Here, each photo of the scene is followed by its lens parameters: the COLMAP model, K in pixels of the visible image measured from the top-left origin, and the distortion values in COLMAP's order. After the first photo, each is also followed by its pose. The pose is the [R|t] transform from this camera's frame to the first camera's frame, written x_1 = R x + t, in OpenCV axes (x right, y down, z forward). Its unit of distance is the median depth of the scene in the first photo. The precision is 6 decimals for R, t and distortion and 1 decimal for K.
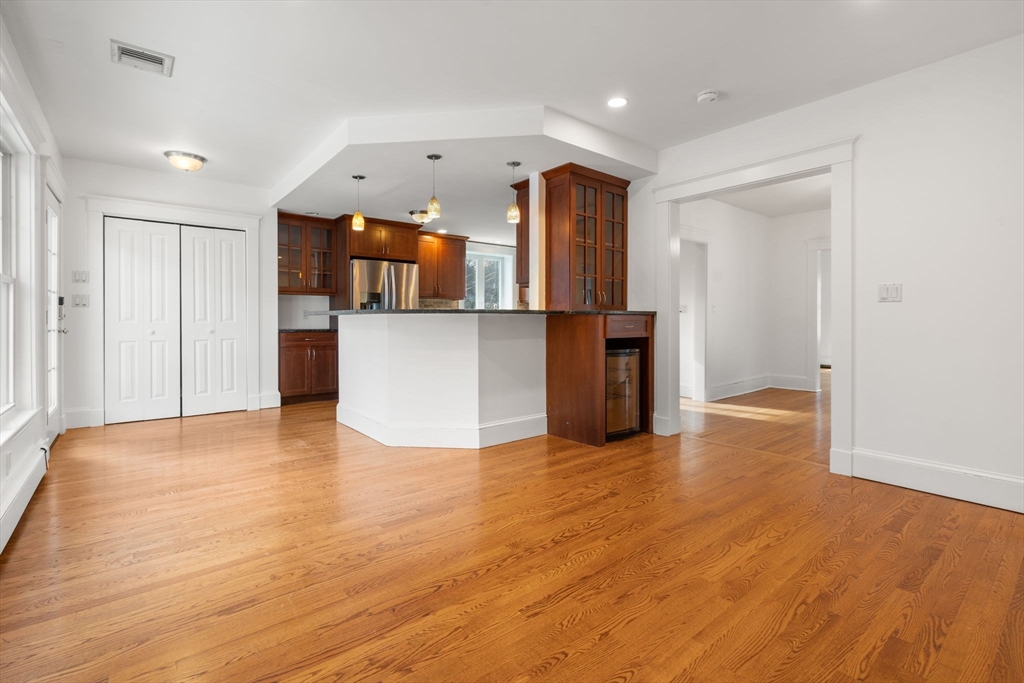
lens RADIAL K [[465.9, 0, 506.1], [0, 465.9, 321.9], [0, 0, 1]] dist [-0.001392, 0.000936]
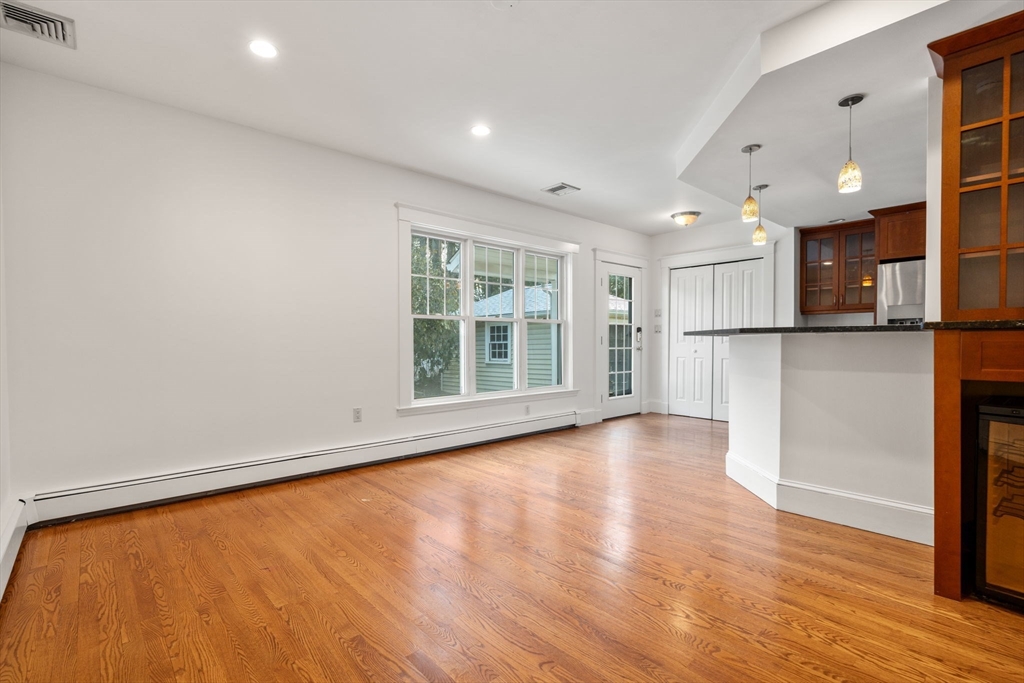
lens RADIAL K [[465.9, 0, 511.9], [0, 465.9, 346.2], [0, 0, 1]] dist [-0.001392, 0.000936]
pose [[0.064627, 0.008264, -0.997875, 0.671464], [0.000127, 0.999966, 0.008290, -0.002533], [0.997909, -0.000663, 0.064624, 0.511103]]
